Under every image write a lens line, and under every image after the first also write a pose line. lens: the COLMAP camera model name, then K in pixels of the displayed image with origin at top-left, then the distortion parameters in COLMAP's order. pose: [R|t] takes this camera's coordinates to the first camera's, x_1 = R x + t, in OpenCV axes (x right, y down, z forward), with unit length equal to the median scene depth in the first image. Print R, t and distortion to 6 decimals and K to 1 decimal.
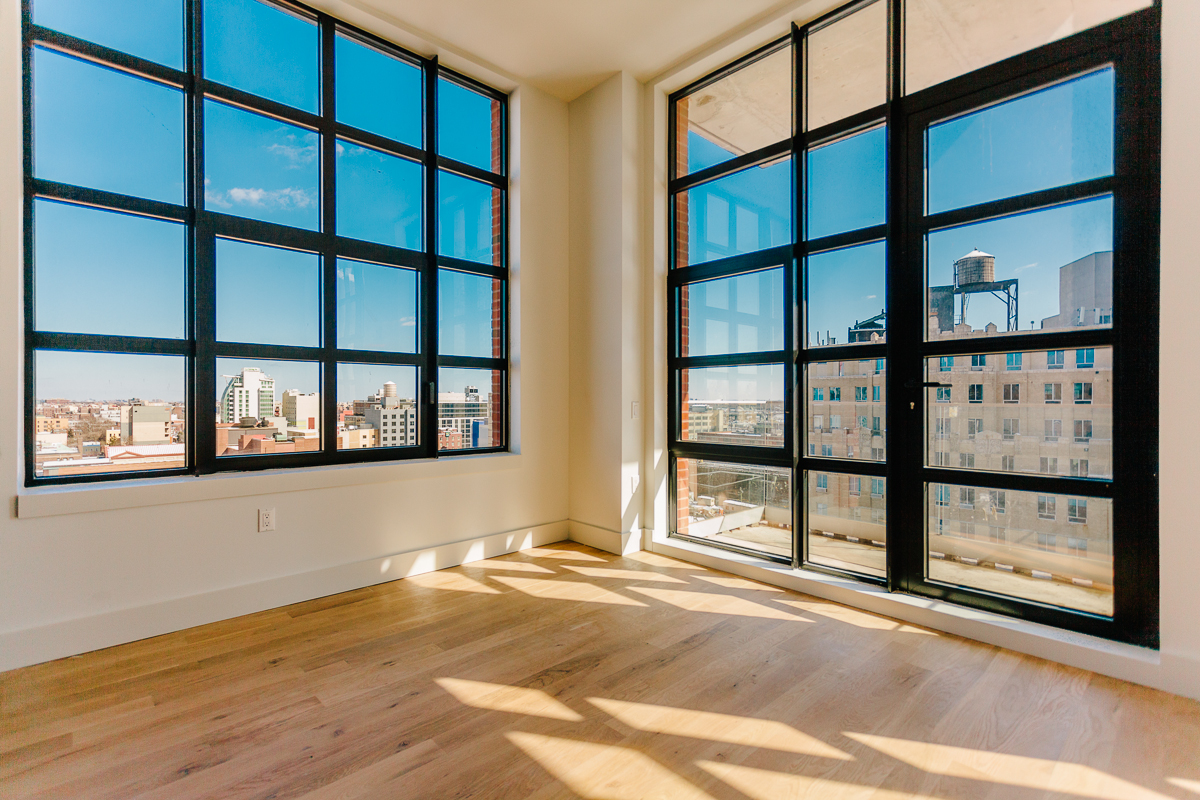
lens RADIAL K [[561.4, 0, 594.3], [0, 561.4, 400.4], [0, 0, 1]] dist [0.009073, 0.000316]
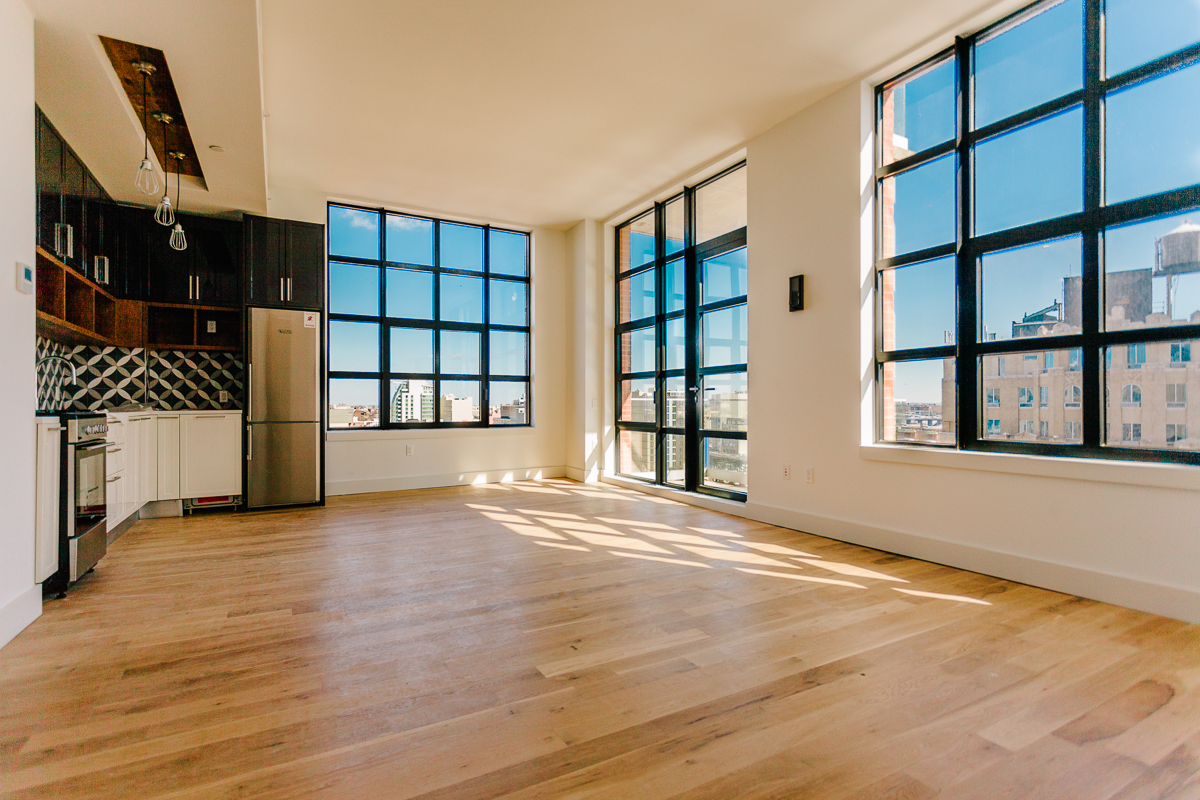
lens RADIAL K [[561.4, 0, 594.3], [0, 561.4, 400.4], [0, 0, 1]] dist [0.009073, 0.000316]
pose [[0.971693, -0.003029, -0.236226, 0.503043], [0.001607, 0.999979, -0.006209, 0.018659], [0.236240, 0.005654, 0.971678, -0.763672]]
